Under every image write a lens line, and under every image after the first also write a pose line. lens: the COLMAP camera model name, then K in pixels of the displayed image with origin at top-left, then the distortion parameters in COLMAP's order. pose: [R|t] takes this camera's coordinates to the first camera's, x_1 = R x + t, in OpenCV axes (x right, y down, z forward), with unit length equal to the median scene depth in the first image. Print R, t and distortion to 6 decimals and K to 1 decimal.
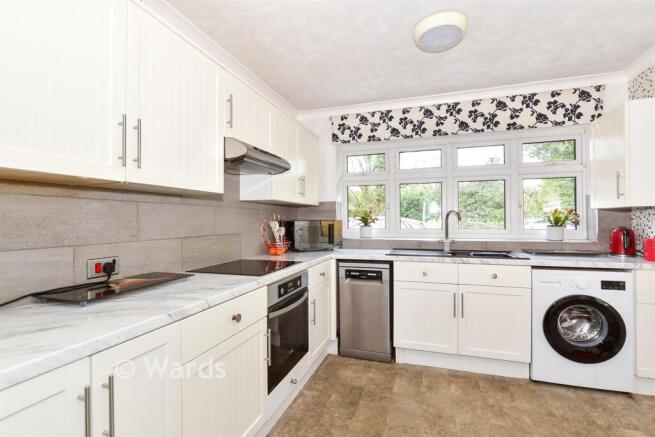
lens RADIAL K [[309.3, 0, 326.0], [0, 309.3, 218.4], [0, 0, 1]] dist [-0.014869, 0.004958]
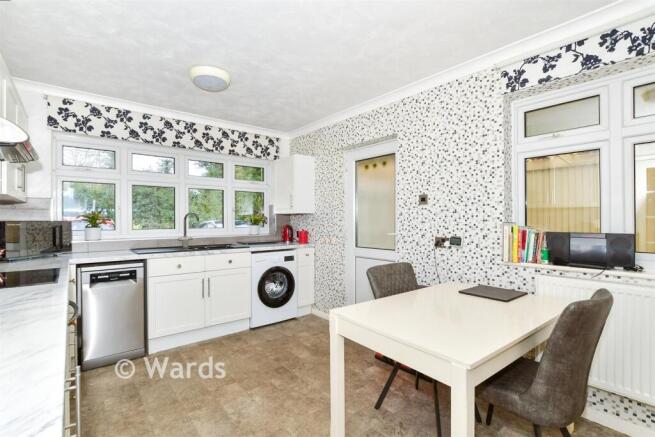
lens RADIAL K [[309.3, 0, 326.5], [0, 309.3, 219.1], [0, 0, 1]] dist [-0.014869, 0.004958]
pose [[0.526152, 0.005864, 0.850370, -0.355763], [-0.005182, 0.999980, -0.003689, 0.000480], [-0.850375, -0.002466, 0.526172, -0.082343]]
